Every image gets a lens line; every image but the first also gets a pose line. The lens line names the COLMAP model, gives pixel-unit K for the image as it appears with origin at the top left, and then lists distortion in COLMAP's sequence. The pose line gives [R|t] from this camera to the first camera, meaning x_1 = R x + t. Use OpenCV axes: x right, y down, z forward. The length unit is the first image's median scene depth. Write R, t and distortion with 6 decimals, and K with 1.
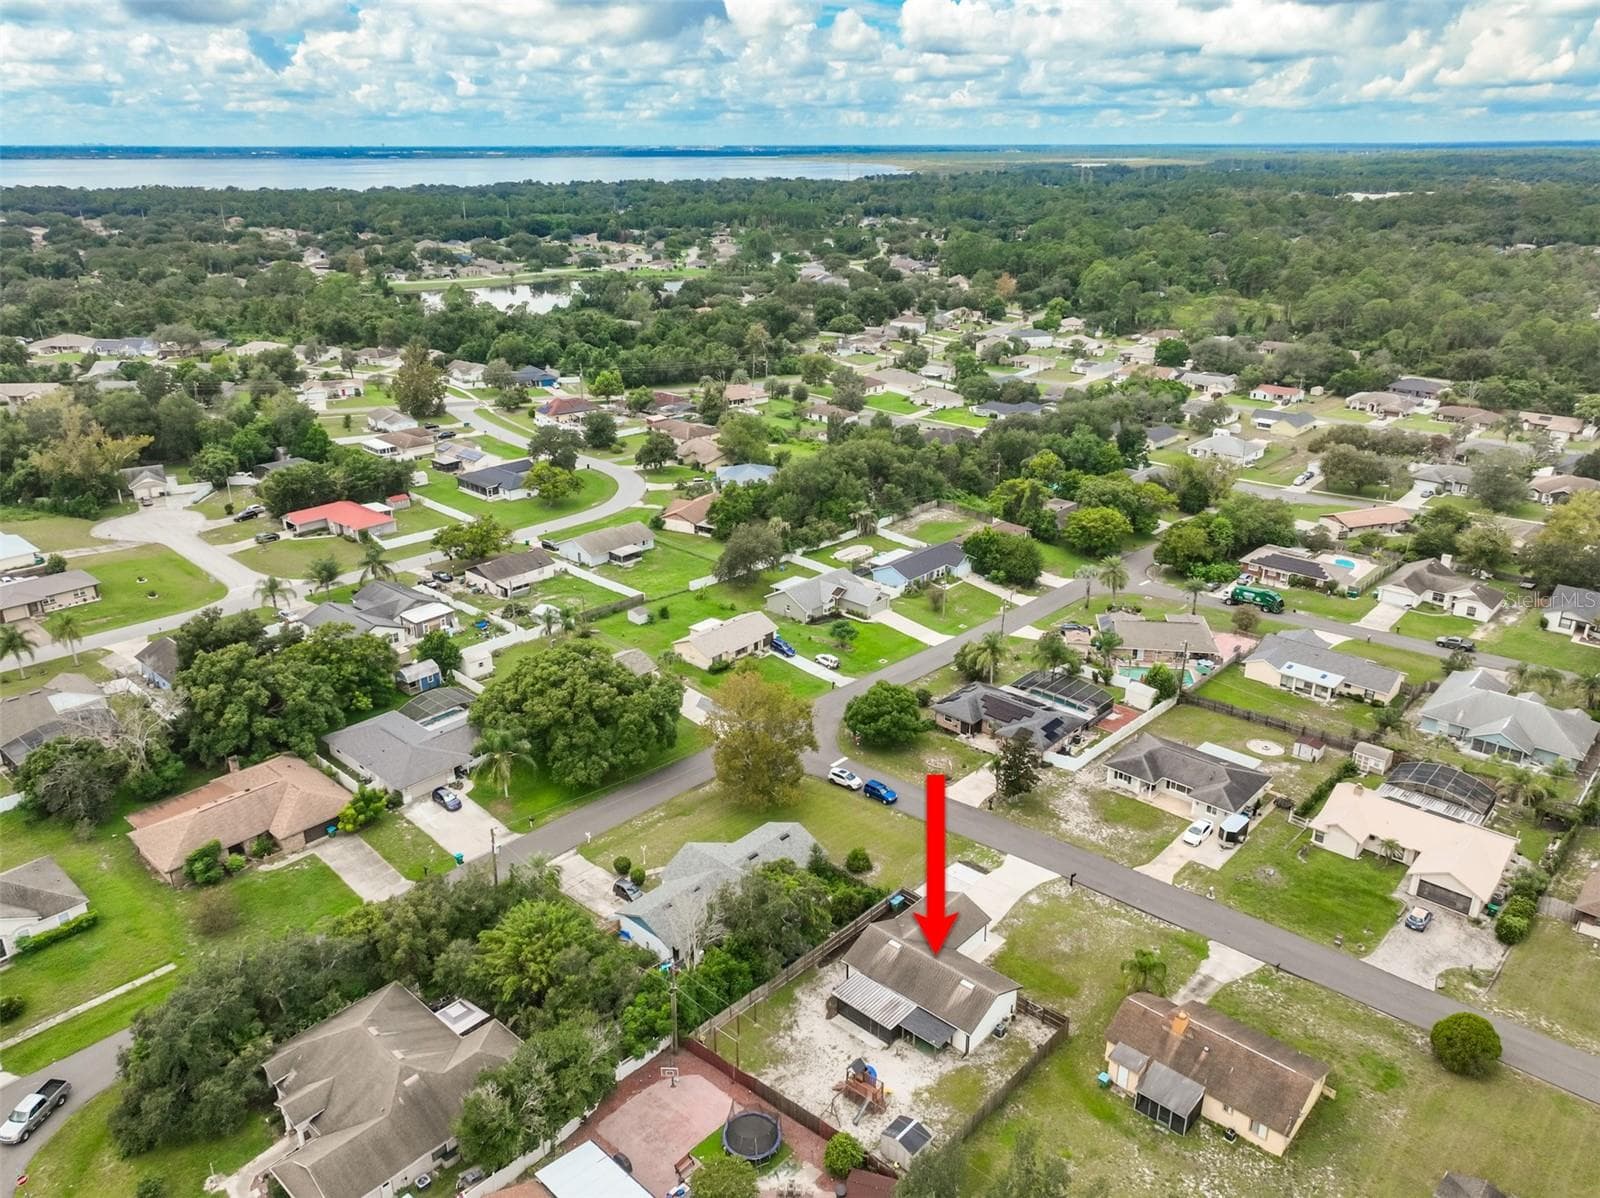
lens RADIAL K [[1157.1, 0, 814.4], [0, 1157.1, 596.3], [0, 0, 1]] dist [0.007158, 0.013544]
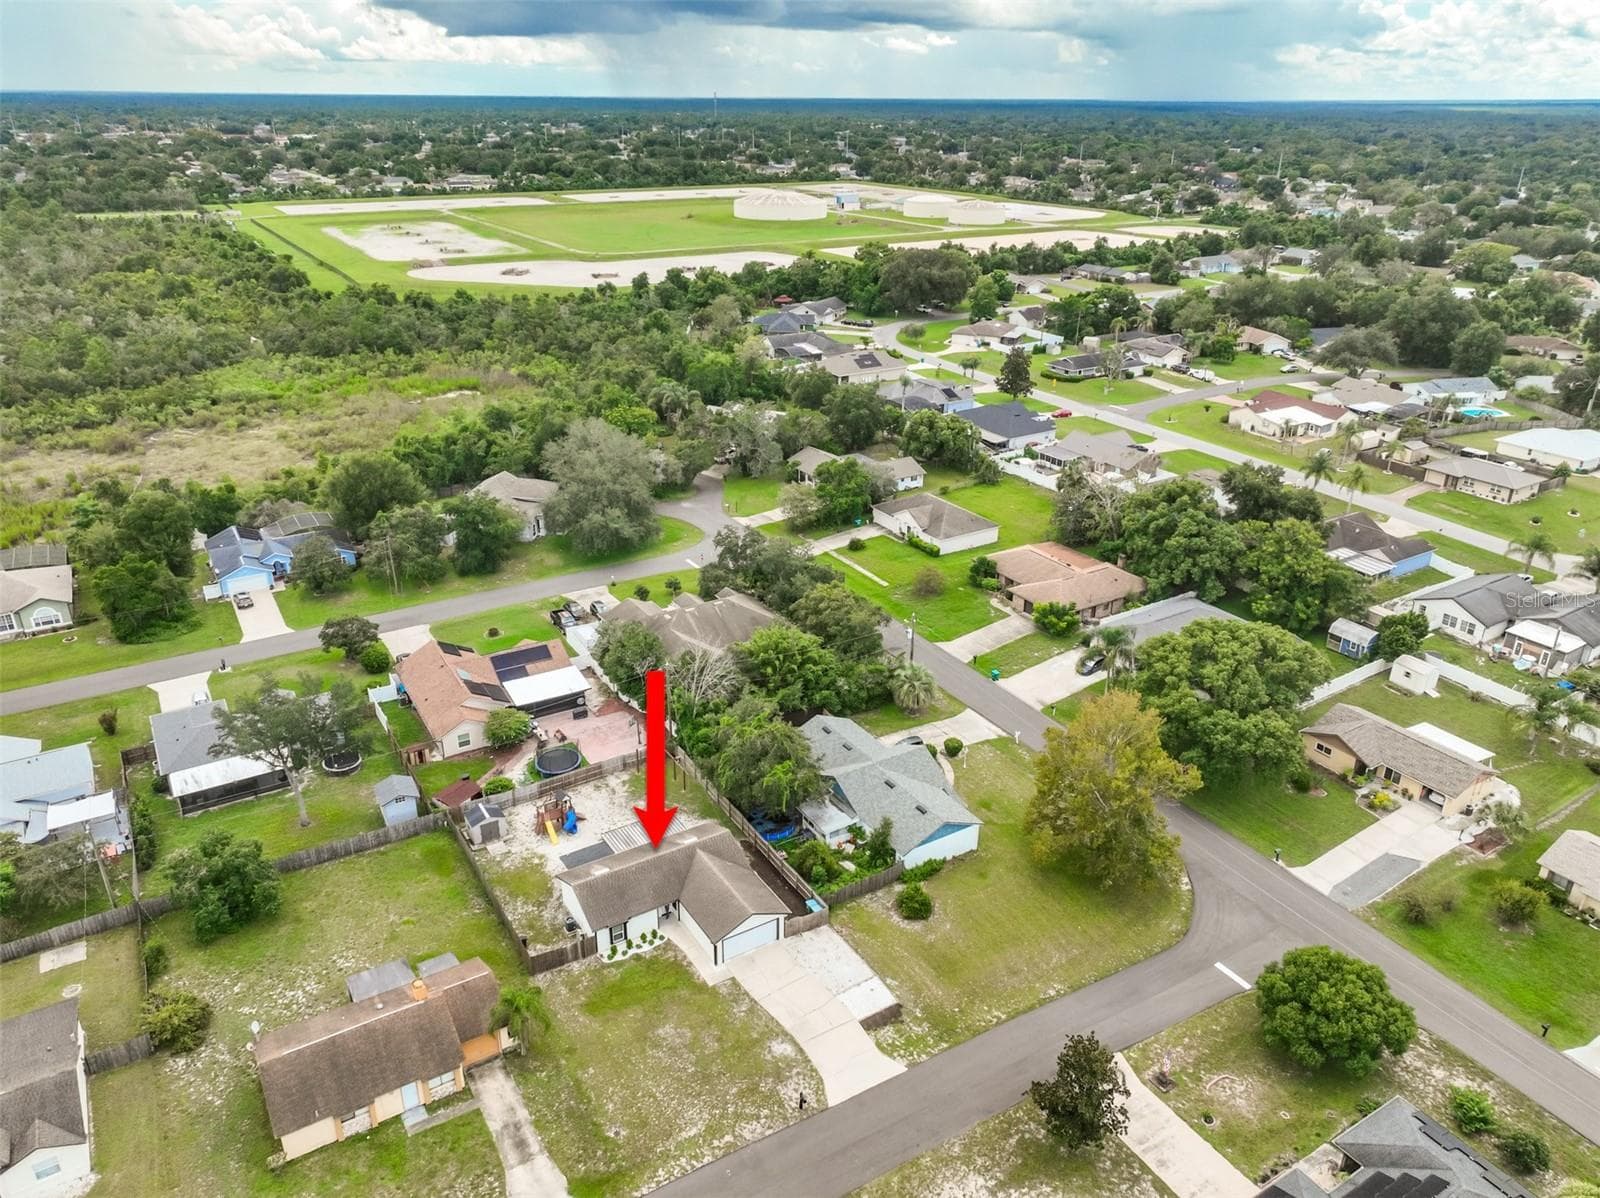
lens RADIAL K [[1144.4, 0, 795.0], [0, 1144.4, 593.0], [0, 0, 1]] dist [0.006272, 0.014061]
pose [[-0.288794, 0.382901, -0.877488, 0.385059], [-0.355349, 0.808200, 0.469617, -0.158988], [0.889002, 0.447437, -0.097339, 0.536004]]
